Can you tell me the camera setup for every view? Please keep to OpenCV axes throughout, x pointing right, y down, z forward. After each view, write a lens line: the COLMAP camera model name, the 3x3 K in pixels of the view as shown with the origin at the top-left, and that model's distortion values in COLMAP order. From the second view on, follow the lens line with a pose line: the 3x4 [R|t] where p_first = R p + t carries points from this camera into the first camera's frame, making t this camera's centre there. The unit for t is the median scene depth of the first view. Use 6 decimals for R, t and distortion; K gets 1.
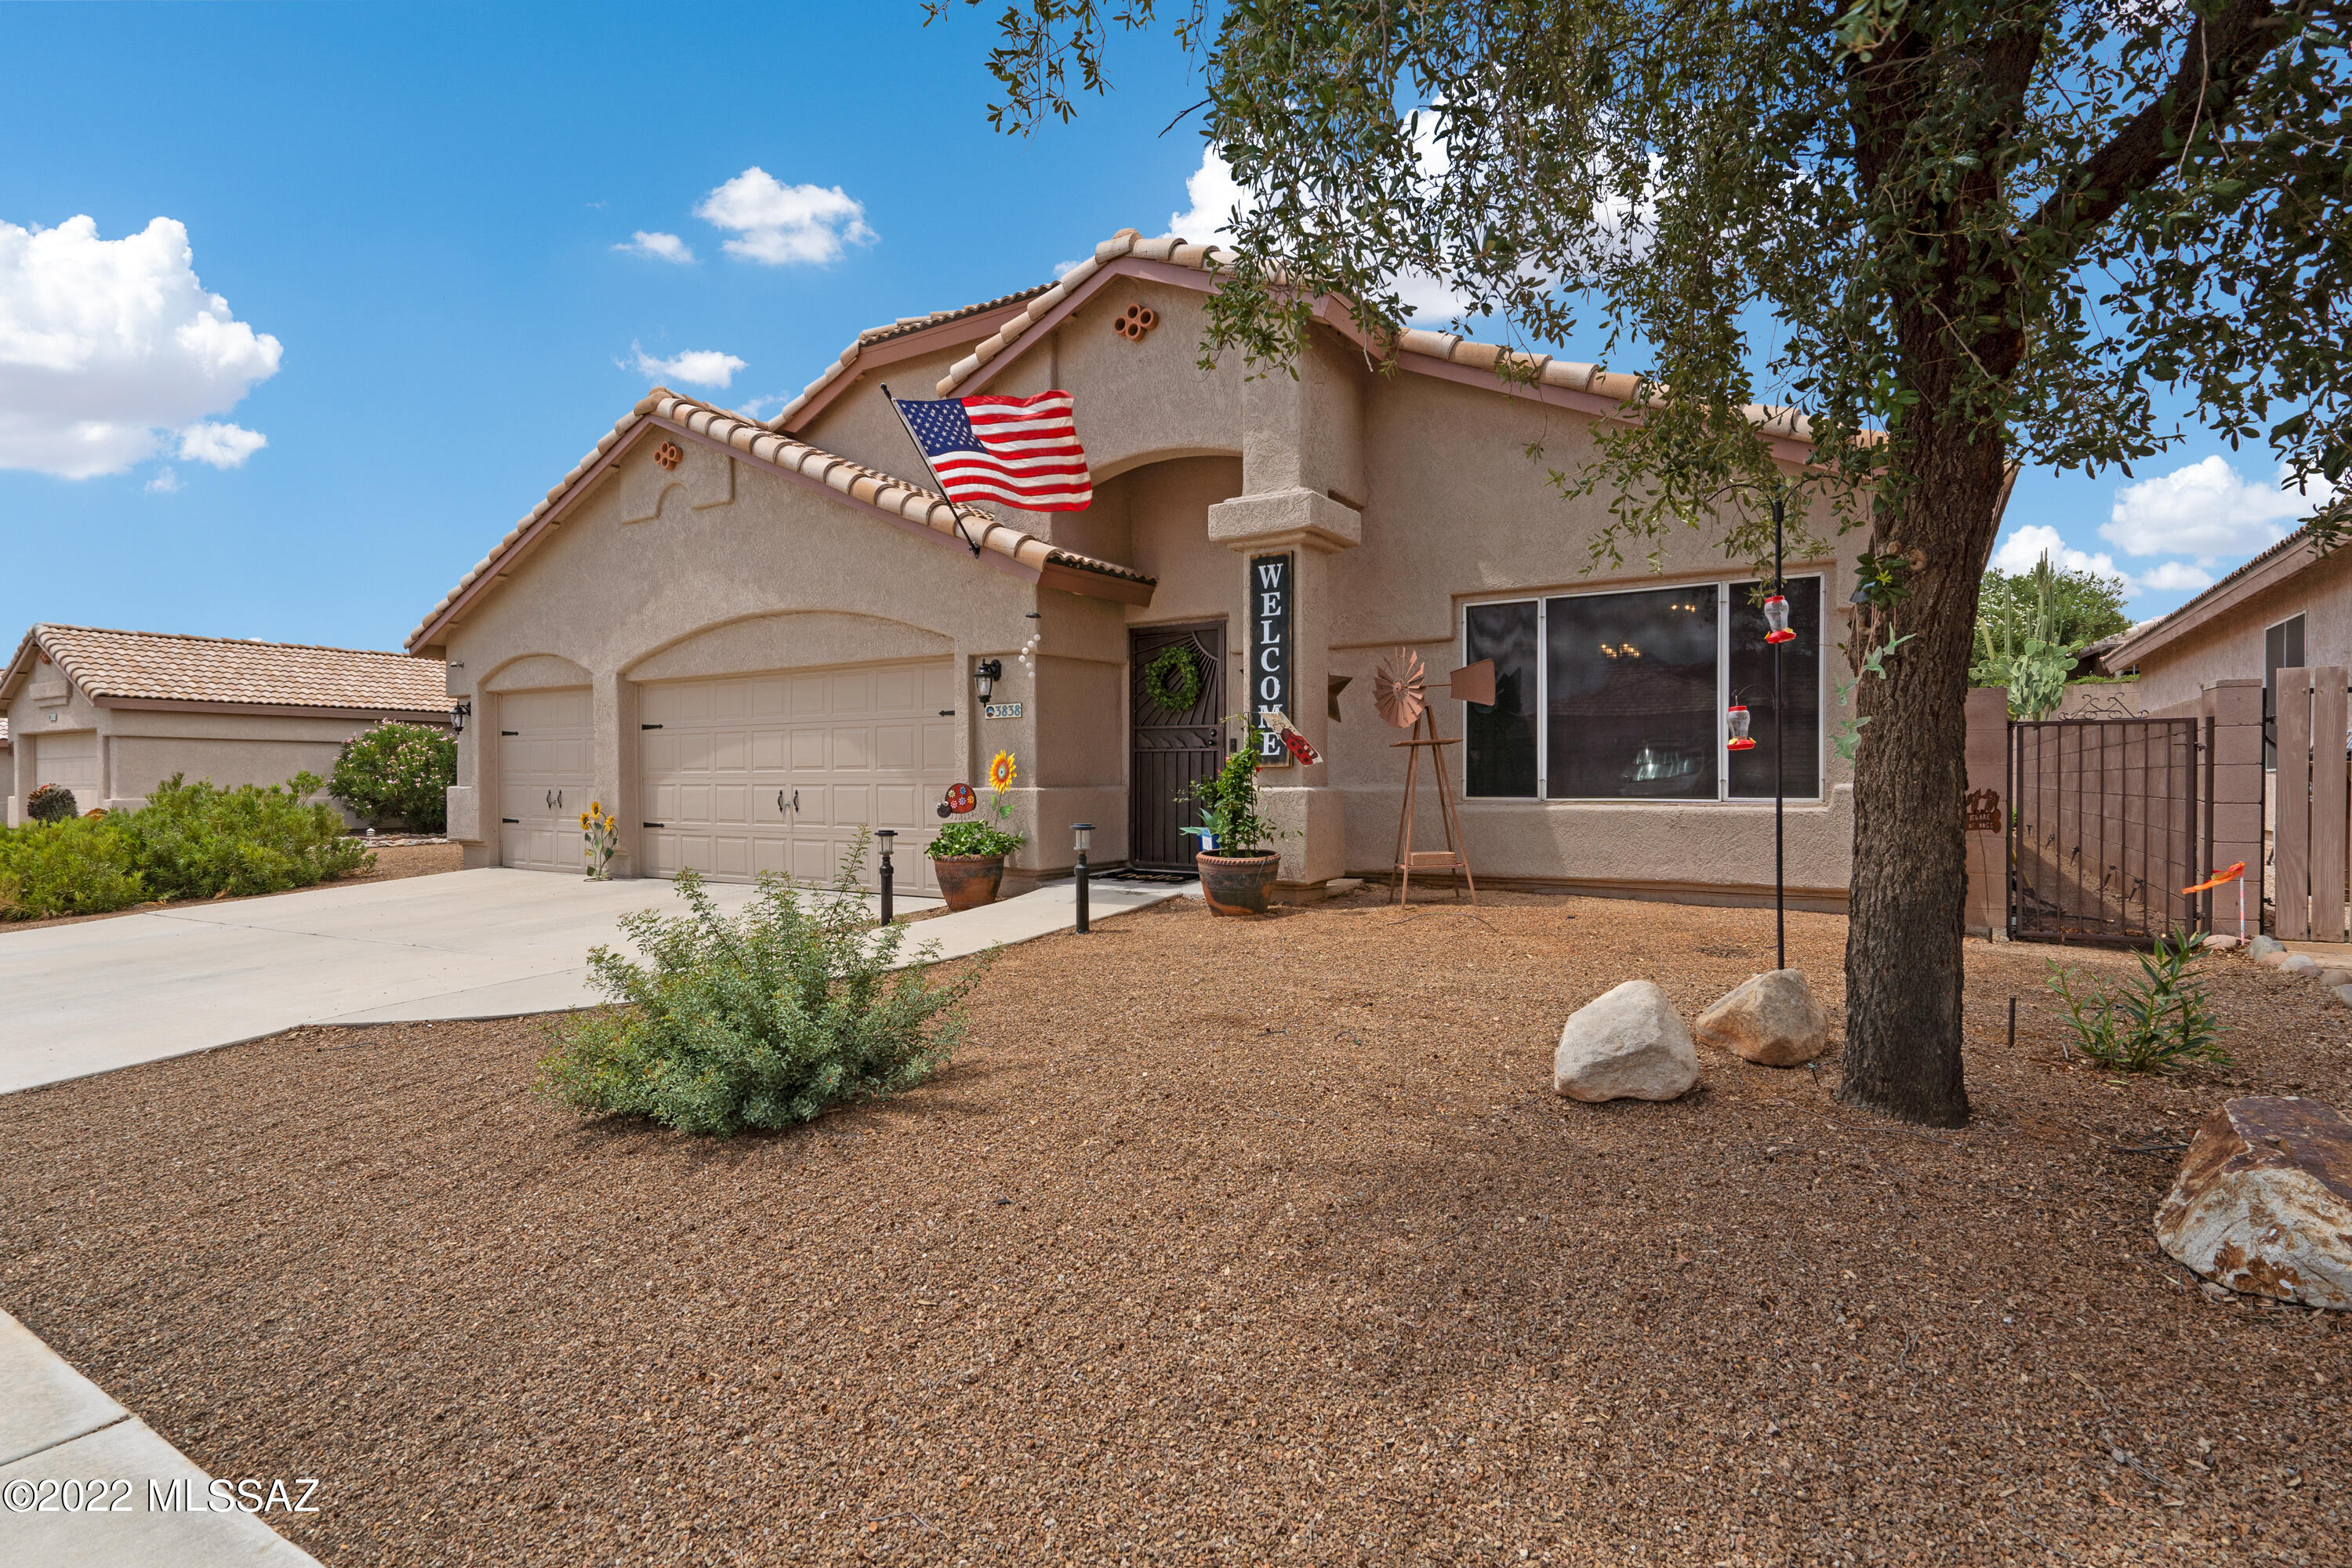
lens RADIAL K [[1186.4, 0, 1172.8], [0, 1186.4, 790.7], [0, 0, 1]] dist [0.000354, -0.000023]
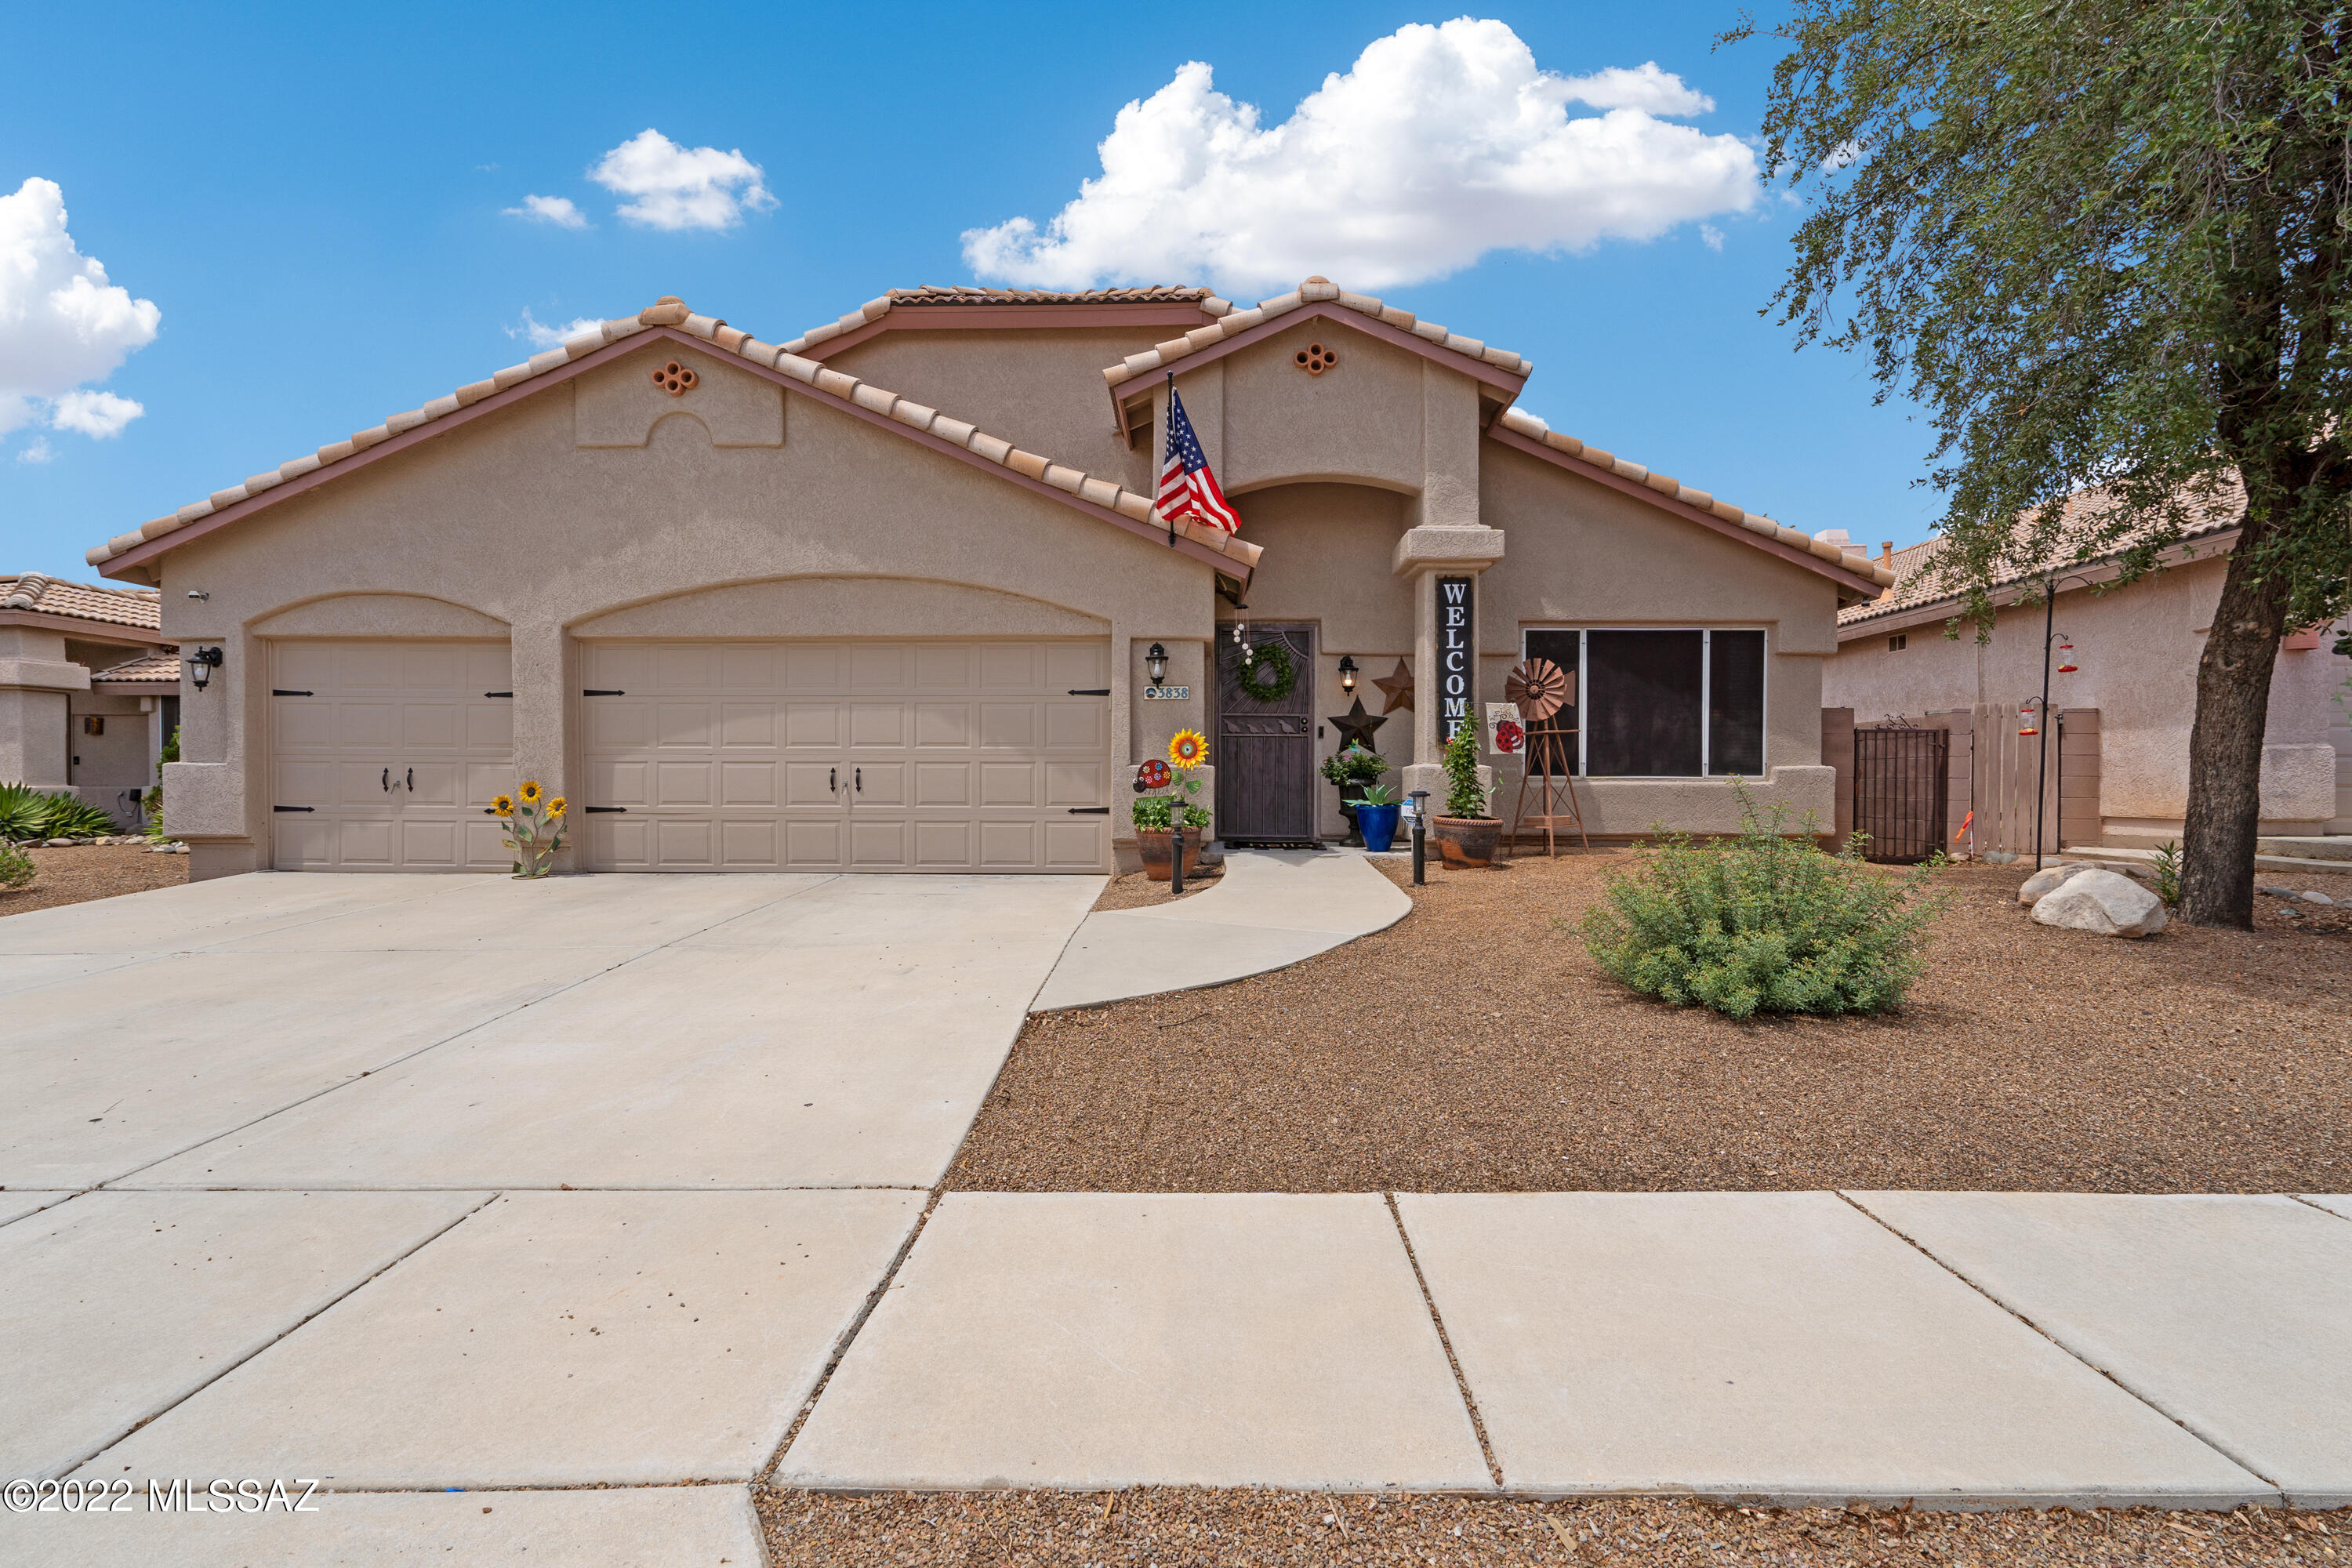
lens RADIAL K [[1081.9, 0, 1188.0], [0, 1081.9, 788.8], [0, 0, 1]] dist [-0.012309, 0.004159]
pose [[0.844842, 0.002356, 0.535011, -0.692493], [0.000196, 0.999989, -0.004714, 0.024868], [-0.535016, 0.004087, 0.844832, 0.186084]]
